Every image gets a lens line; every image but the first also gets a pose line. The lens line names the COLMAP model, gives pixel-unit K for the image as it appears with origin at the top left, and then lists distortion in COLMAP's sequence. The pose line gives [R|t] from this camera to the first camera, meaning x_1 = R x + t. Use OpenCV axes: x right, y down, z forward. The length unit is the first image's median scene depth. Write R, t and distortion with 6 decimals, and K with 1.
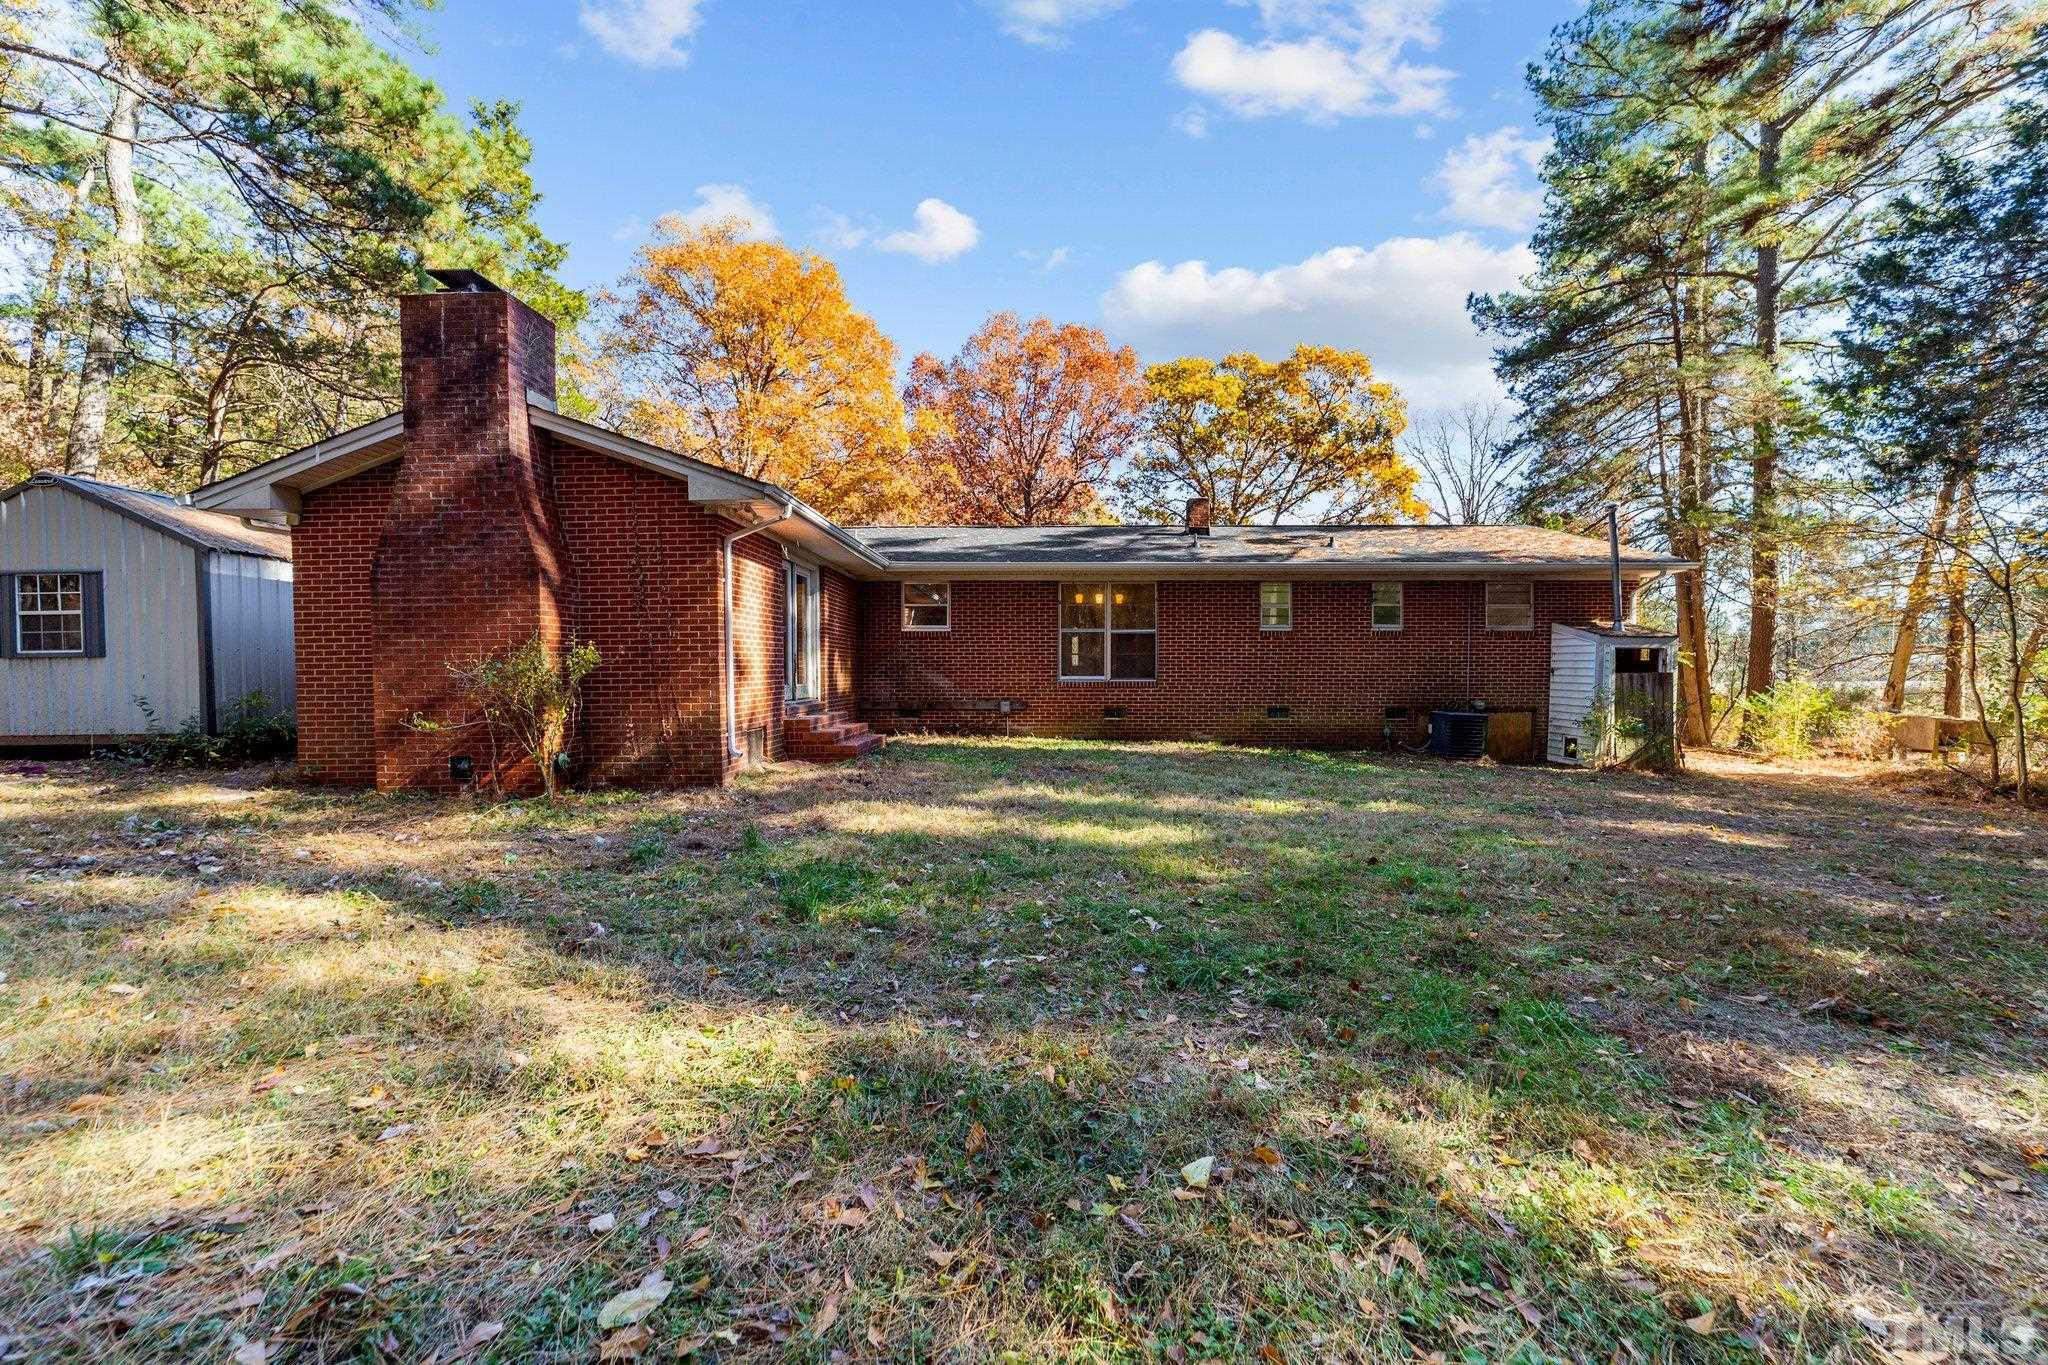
lens RADIAL K [[798.8, 0, 1027.9], [0, 798.8, 684.3], [0, 0, 1]] dist [-0.011297, 0.005610]
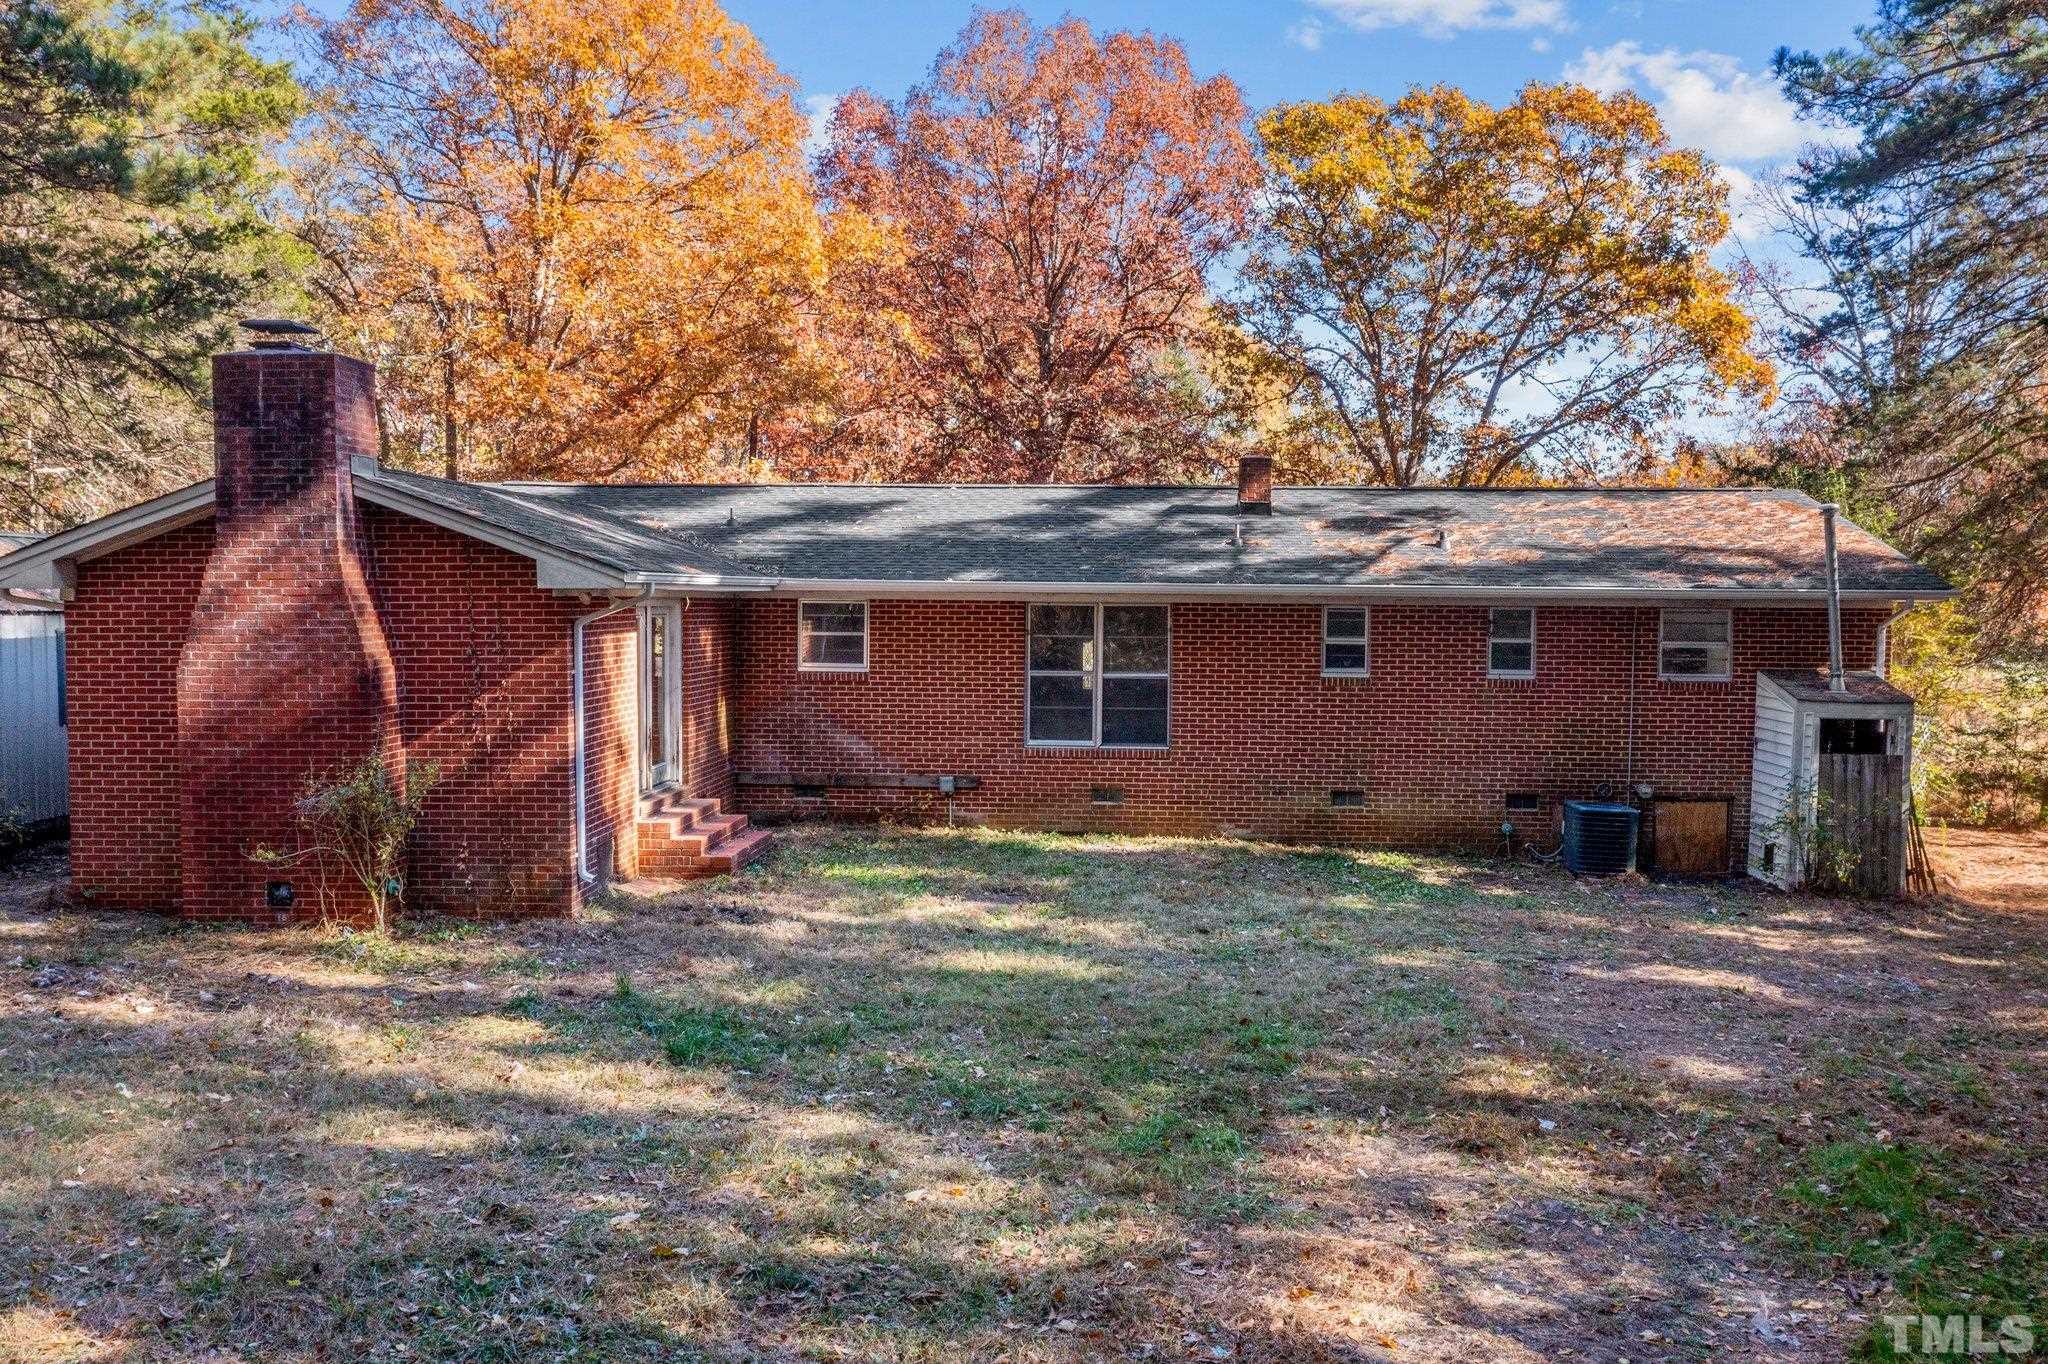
lens RADIAL K [[1676.9, 0, 1022.8], [0, 1676.9, 679.9], [0, 0, 1]] dist [-0.013091, 0.021307]
pose [[0.999074, 0.009921, -0.041863, 0.096446], [-0.008643, 0.999494, 0.030610, -0.106277], [0.042146, -0.030220, 0.998654, -0.434838]]
